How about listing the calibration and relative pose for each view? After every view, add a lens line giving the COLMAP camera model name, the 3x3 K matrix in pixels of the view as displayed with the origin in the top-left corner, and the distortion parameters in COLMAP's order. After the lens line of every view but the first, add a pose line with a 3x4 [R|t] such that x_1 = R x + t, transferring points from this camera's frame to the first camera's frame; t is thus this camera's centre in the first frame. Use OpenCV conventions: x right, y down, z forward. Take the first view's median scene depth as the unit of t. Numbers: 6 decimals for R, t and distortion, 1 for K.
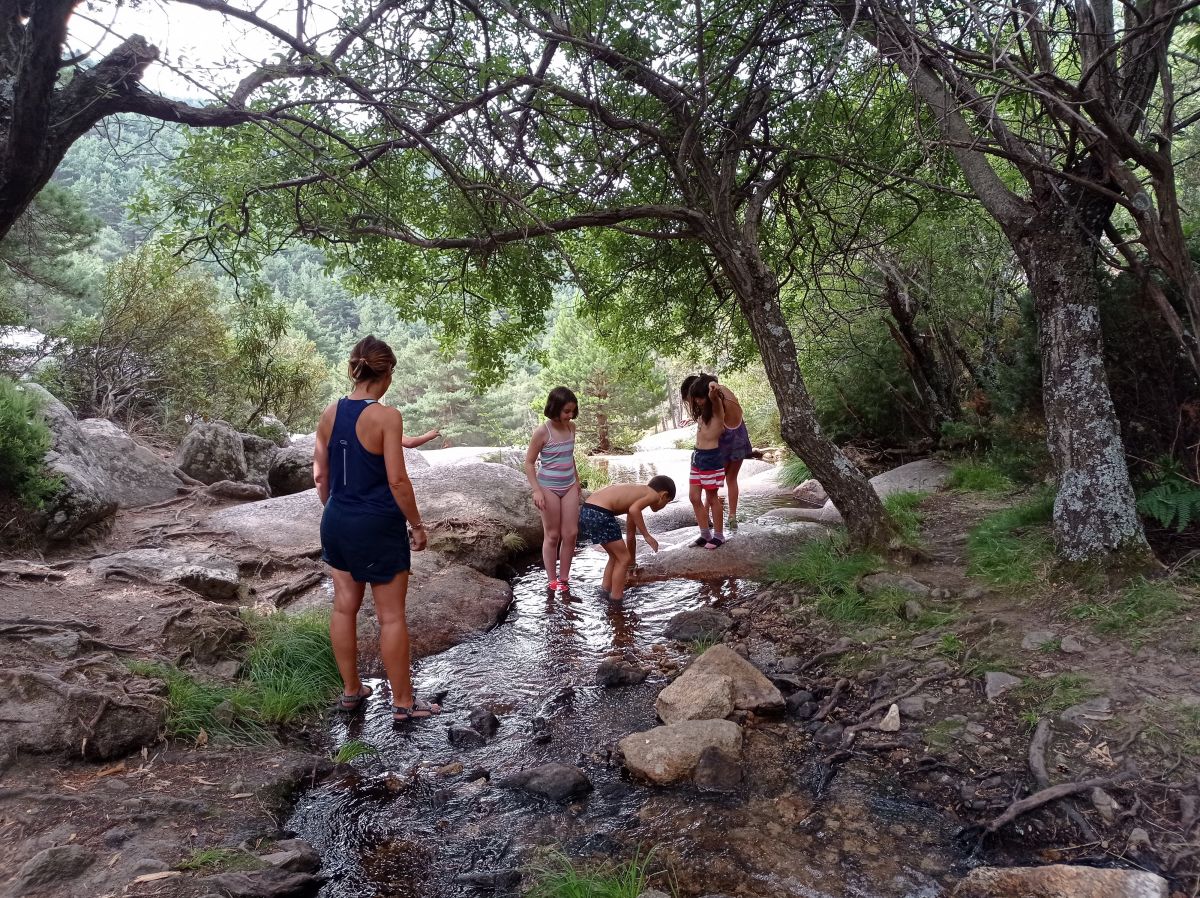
lens RADIAL K [[909.1, 0, 601.5], [0, 909.1, 443.2], [0, 0, 1]] dist [0.028066, -0.001201]
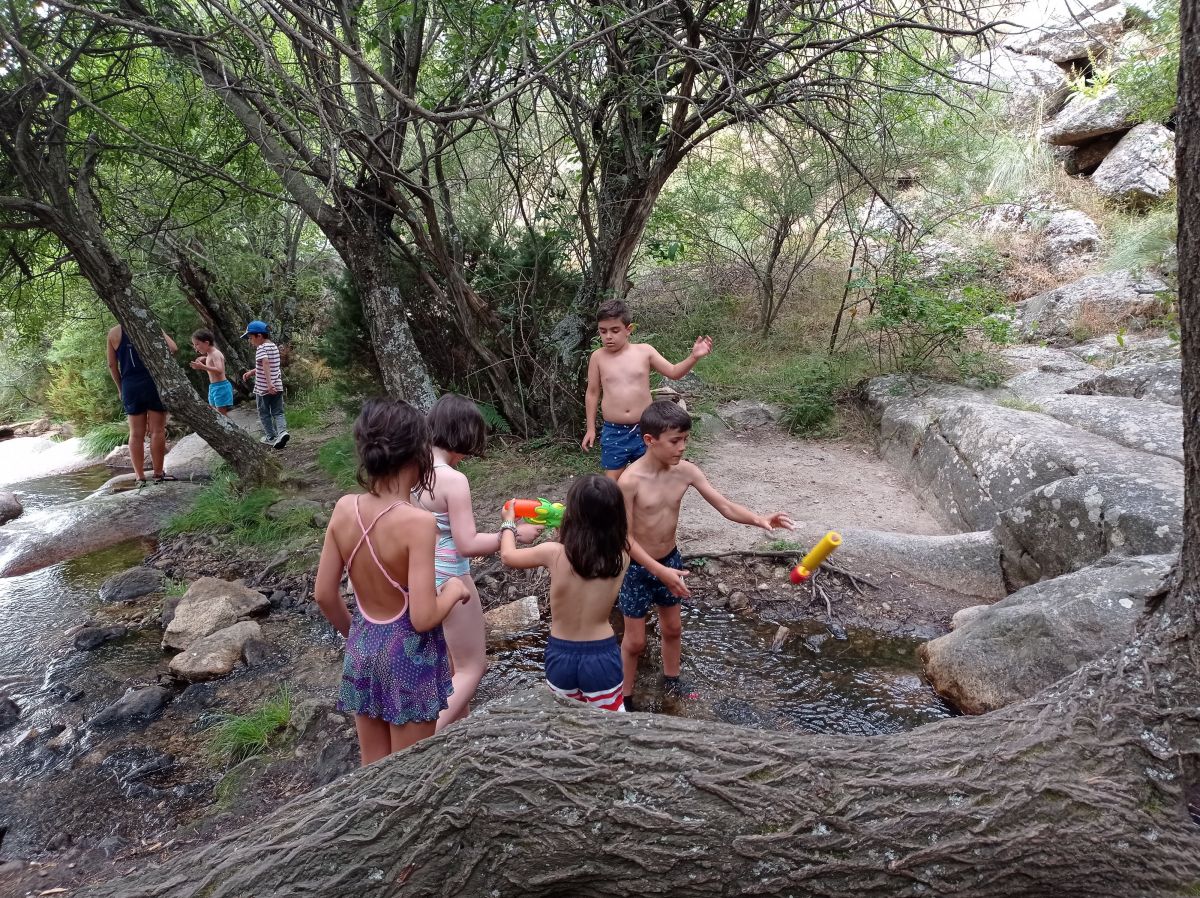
lens RADIAL K [[972.7, 0, 600.9], [0, 972.7, 451.2], [0, 0, 1]] dist [-0.004065, -0.001197]
pose [[0.667882, -0.169673, 0.724669, -0.407731], [0.121306, 0.985464, 0.118936, -0.037404], [-0.734315, 0.008471, 0.678756, -0.282724]]
